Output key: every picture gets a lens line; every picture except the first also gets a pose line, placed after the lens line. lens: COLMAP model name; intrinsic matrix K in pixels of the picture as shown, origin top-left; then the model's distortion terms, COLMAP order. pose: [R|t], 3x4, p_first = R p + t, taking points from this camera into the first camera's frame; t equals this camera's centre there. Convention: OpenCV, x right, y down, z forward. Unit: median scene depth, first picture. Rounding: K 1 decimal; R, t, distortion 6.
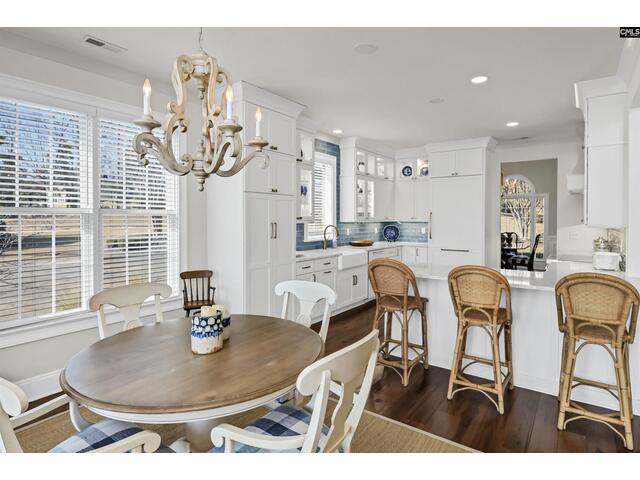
lens RADIAL K [[332.1, 0, 319.4], [0, 332.1, 232.1], [0, 0, 1]] dist [0.001778, -0.000044]
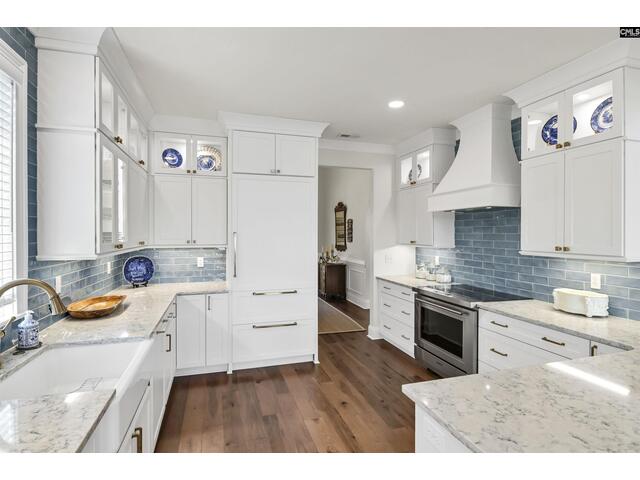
lens RADIAL K [[332.1, 0, 319.4], [0, 332.1, 232.1], [0, 0, 1]] dist [0.001778, -0.000044]
pose [[0.609514, 0.002277, 0.792772, -0.030154], [0.032003, 0.999110, -0.027475, -0.037506], [-0.792129, 0.042117, 0.608899, 0.508986]]
